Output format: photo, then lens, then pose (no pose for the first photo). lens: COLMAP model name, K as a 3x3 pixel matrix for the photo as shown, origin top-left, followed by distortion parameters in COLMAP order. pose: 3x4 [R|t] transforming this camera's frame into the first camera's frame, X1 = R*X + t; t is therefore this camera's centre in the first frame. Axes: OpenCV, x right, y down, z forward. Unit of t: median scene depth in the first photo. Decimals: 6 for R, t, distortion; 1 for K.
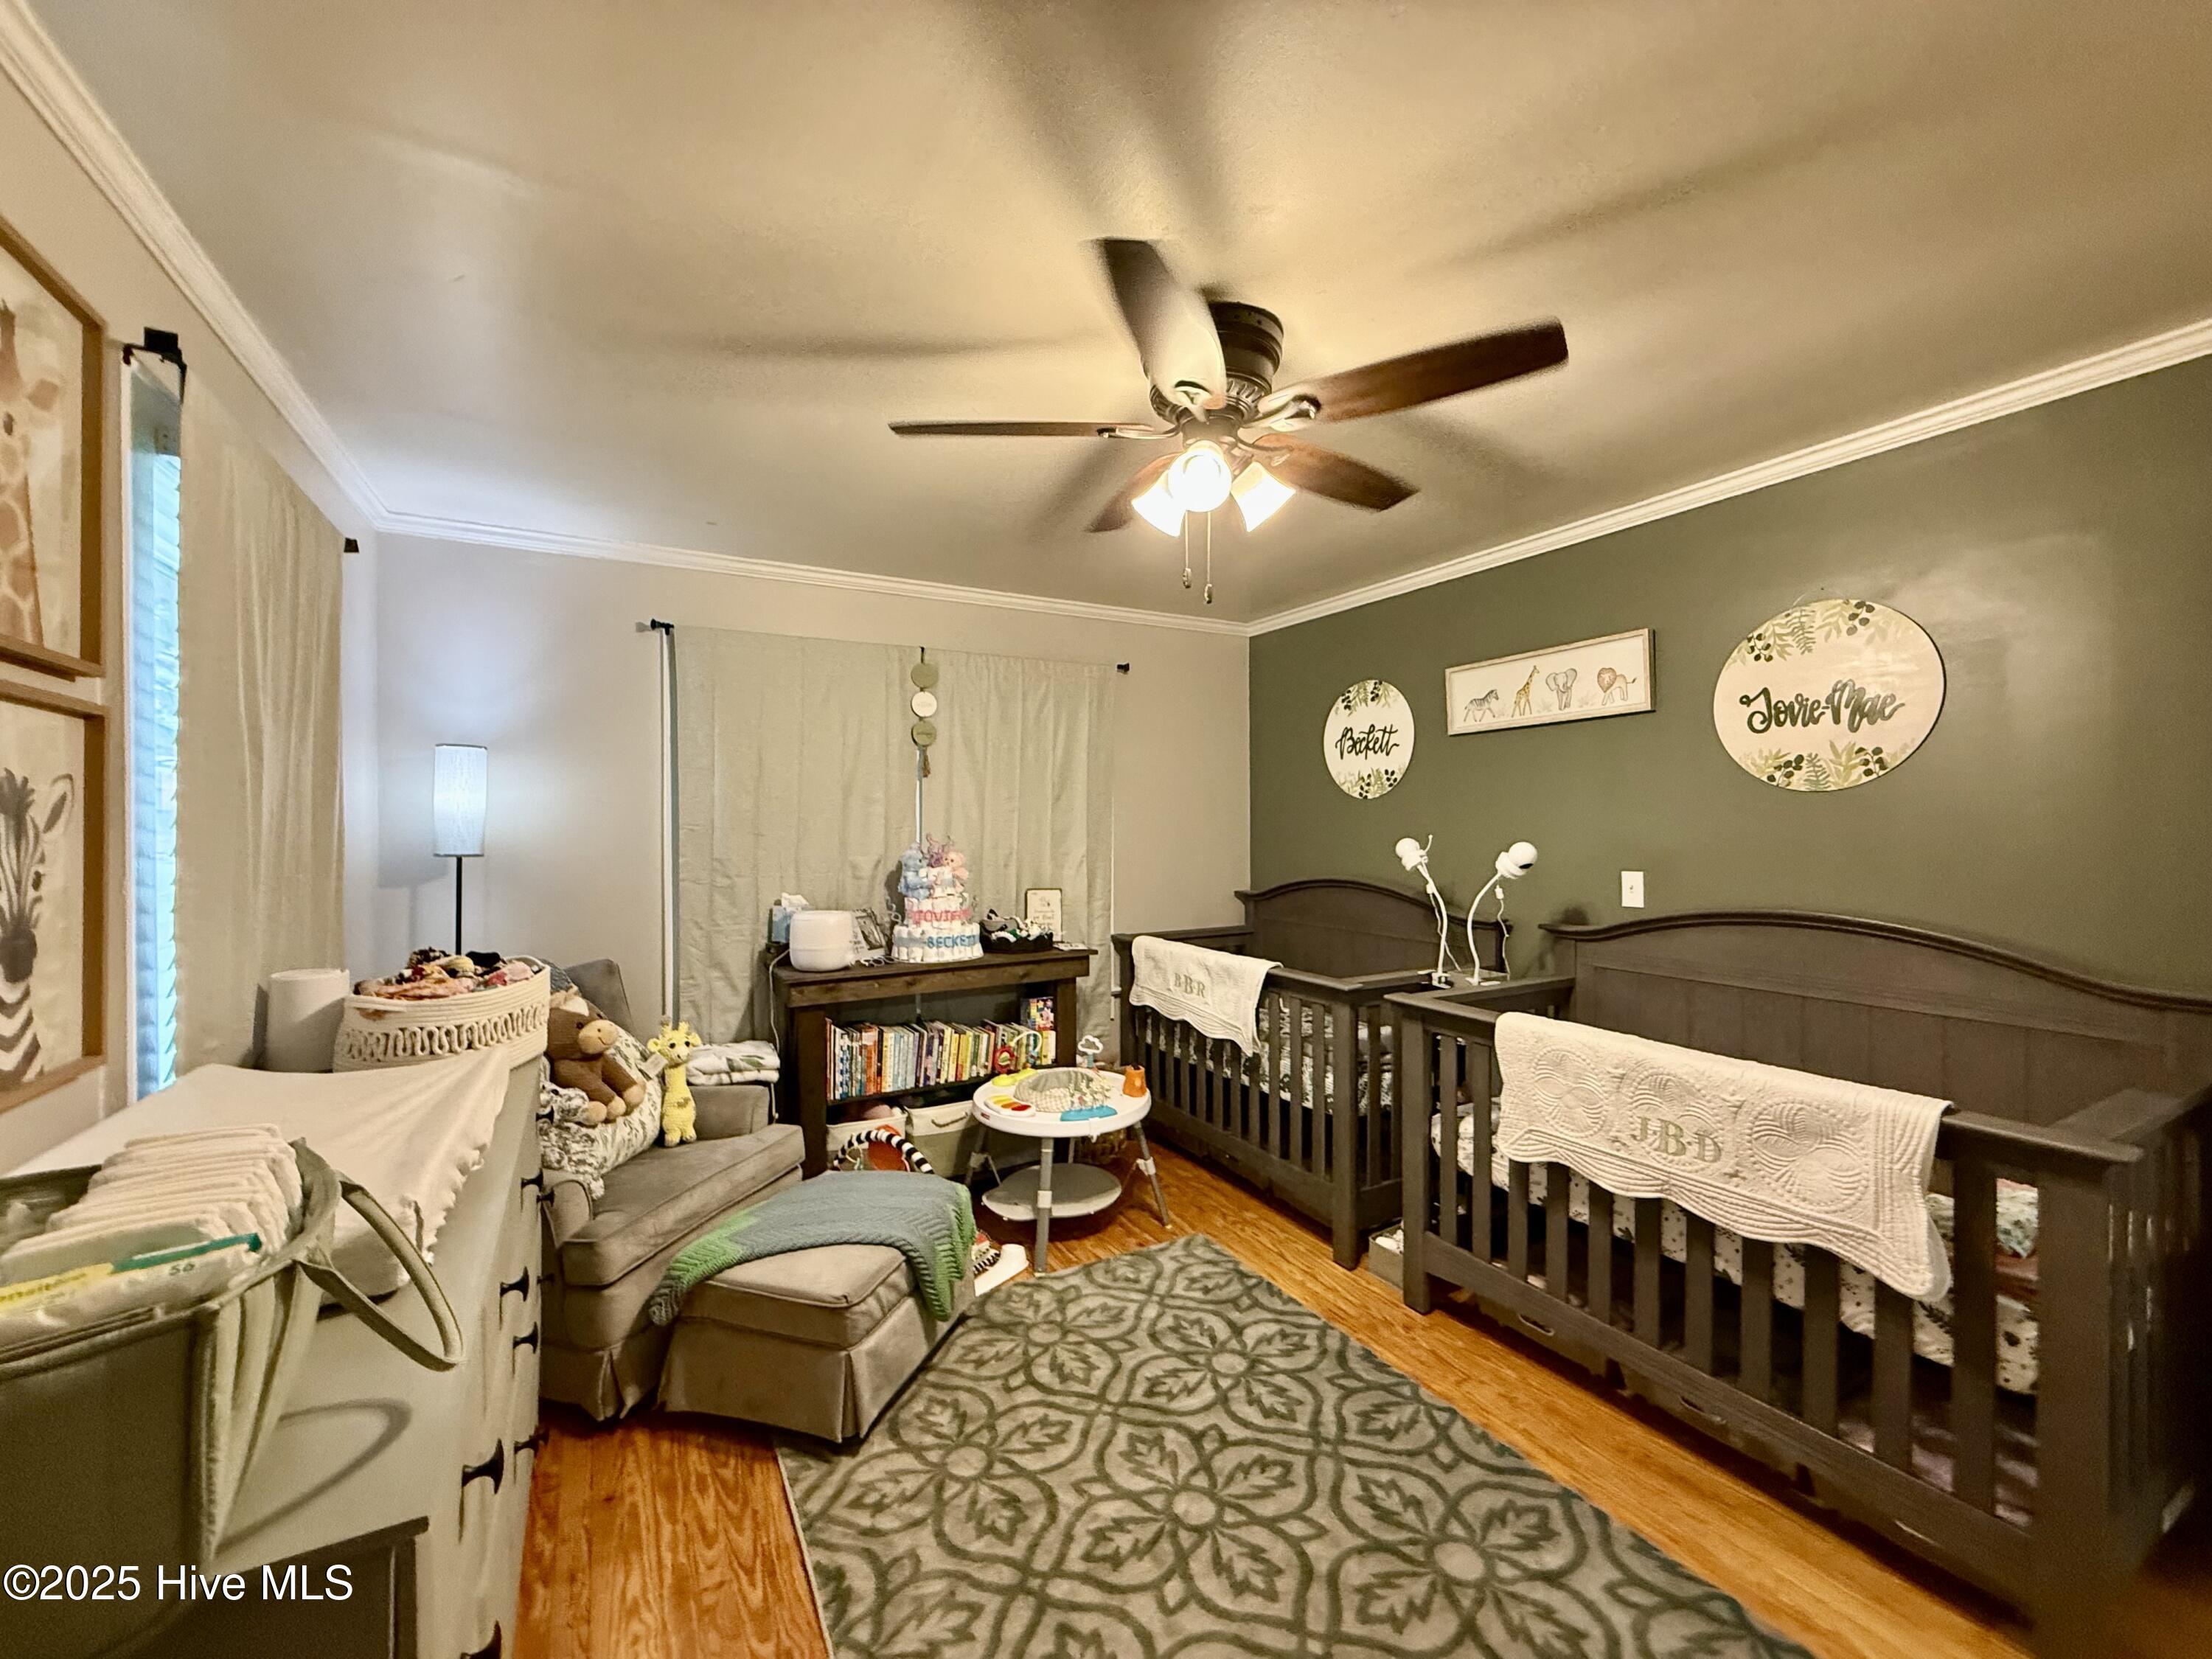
lens RADIAL K [[880.2, 0, 1100.5], [0, 880.2, 828.9], [0, 0, 1]] dist [-0.000301, -0.000297]
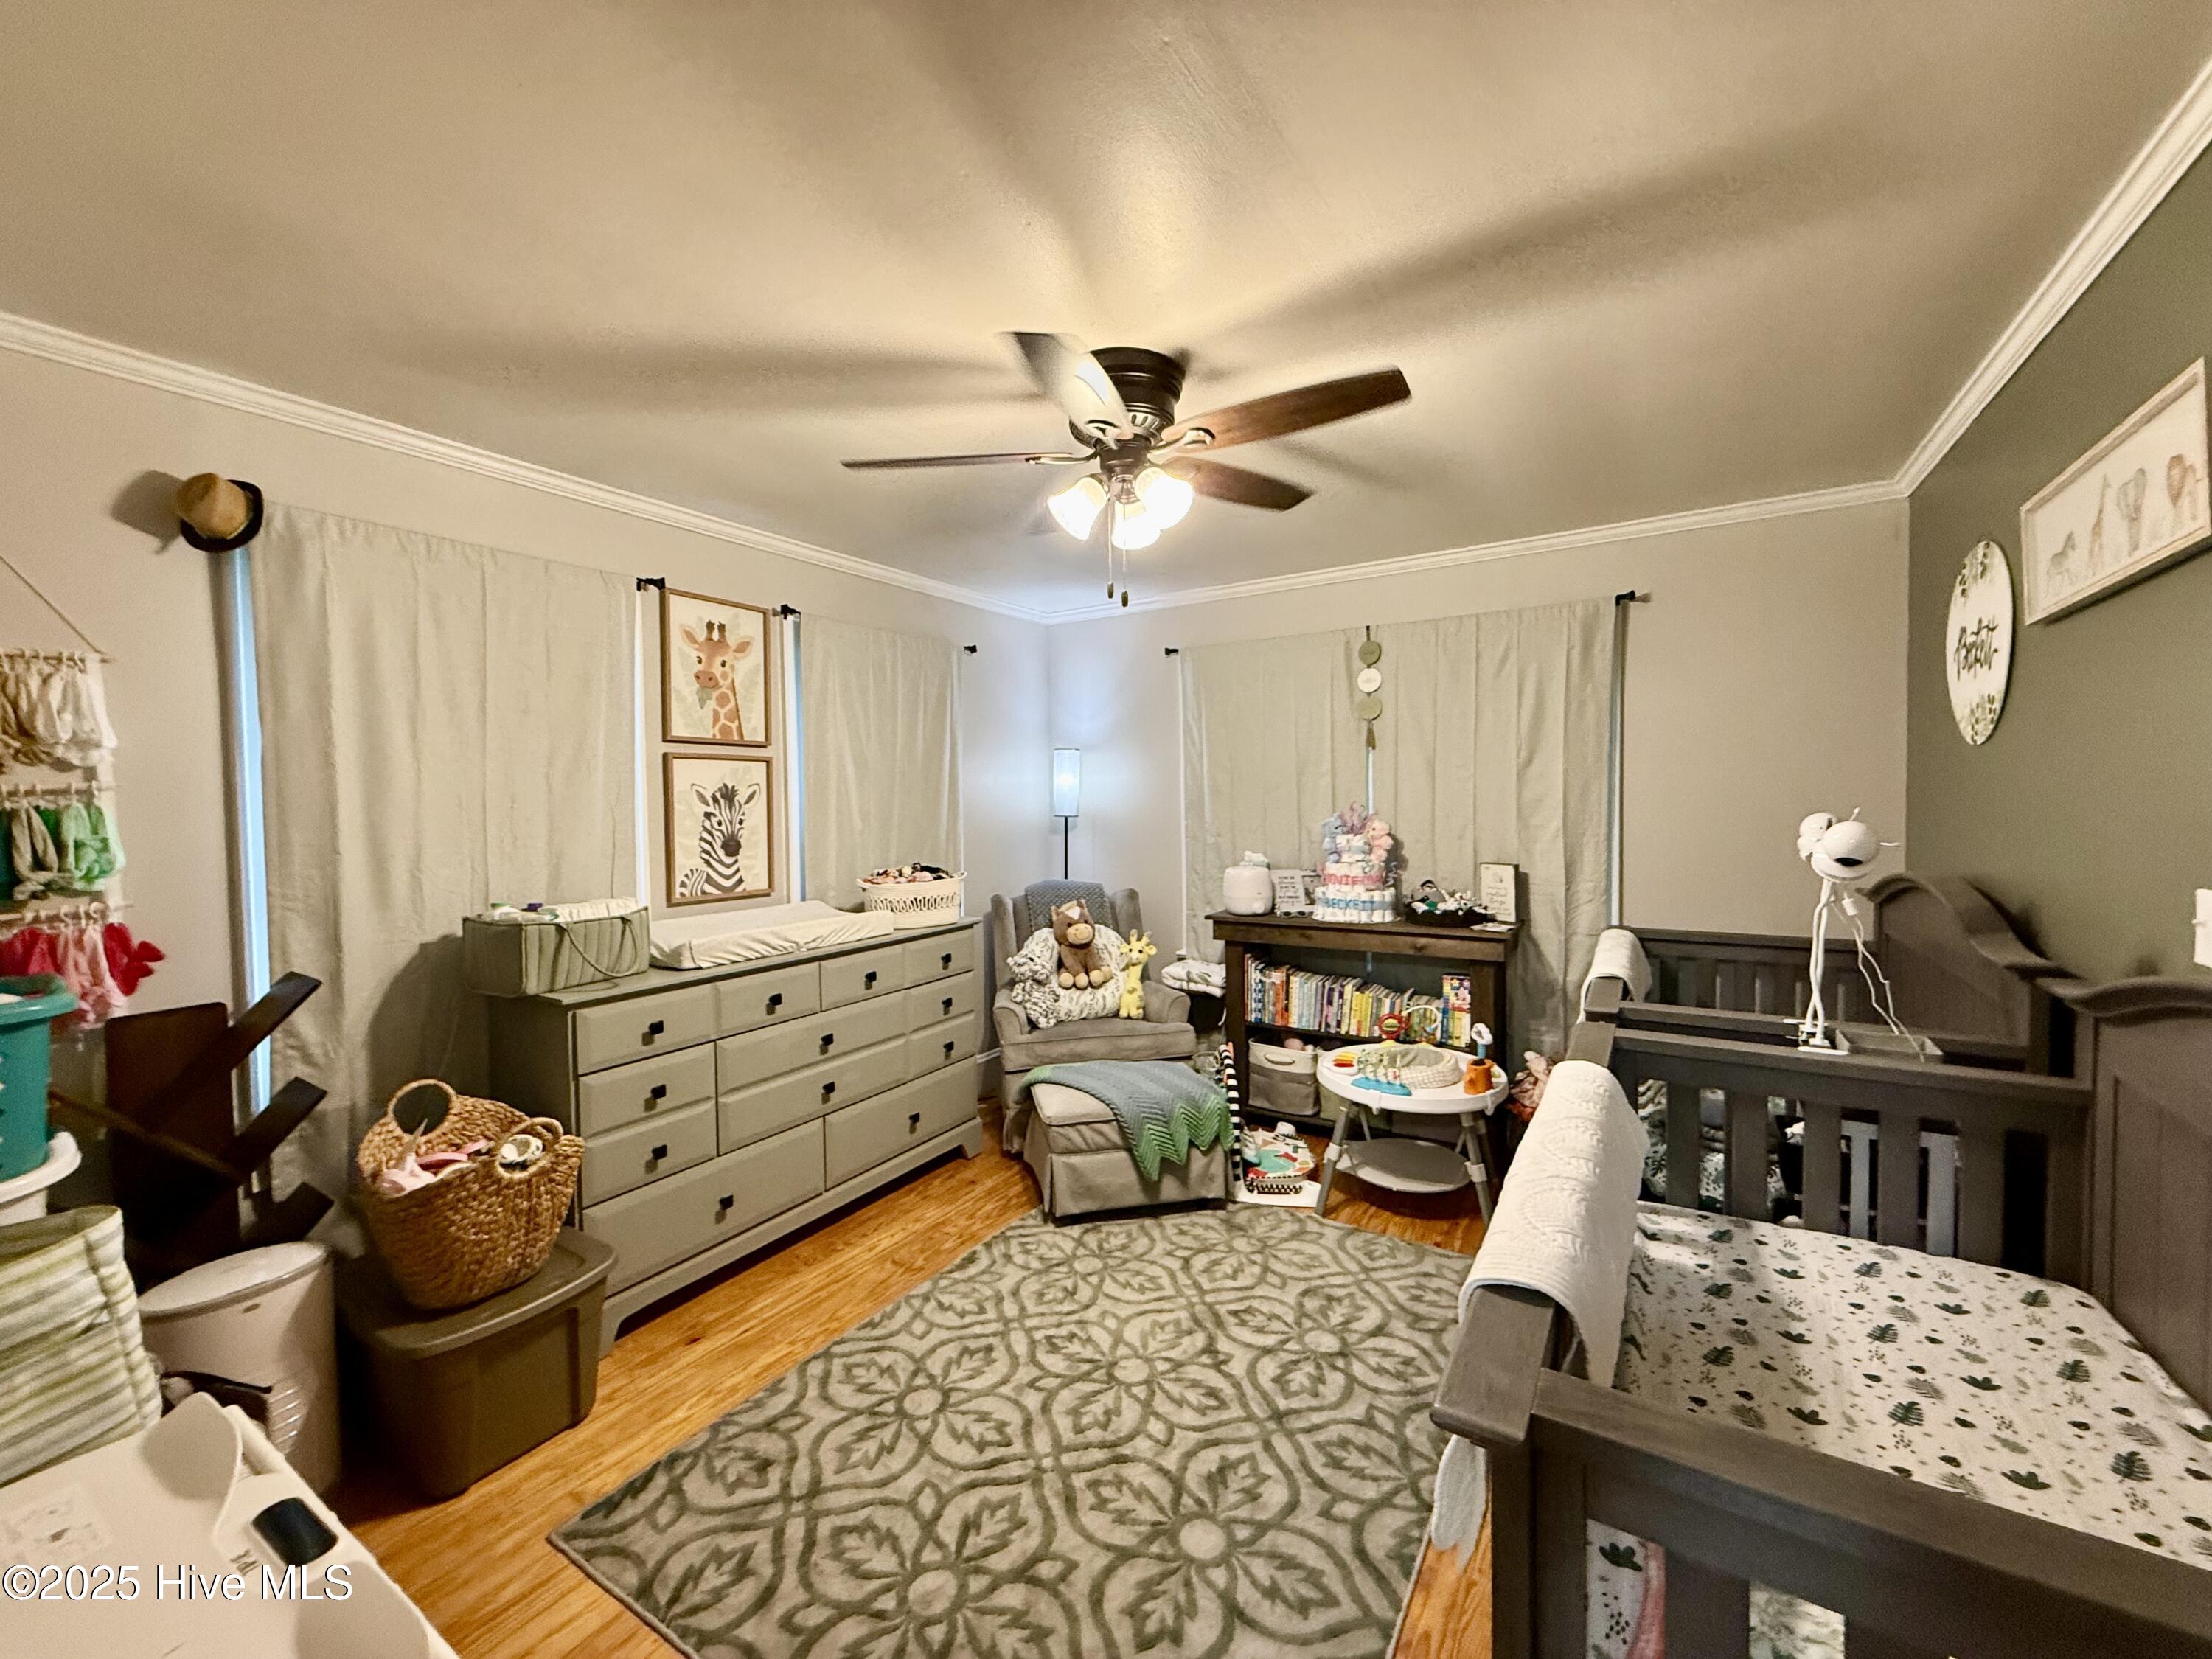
lens RADIAL K [[880.2, 0, 1100.5], [0, 880.2, 828.9], [0, 0, 1]] dist [-0.000301, -0.000297]
pose [[0.477013, 0.028043, -0.878449, 0.663472], [0.007184, 0.999333, 0.035803, -0.004288], [0.878867, -0.023389, 0.476494, 0.243190]]
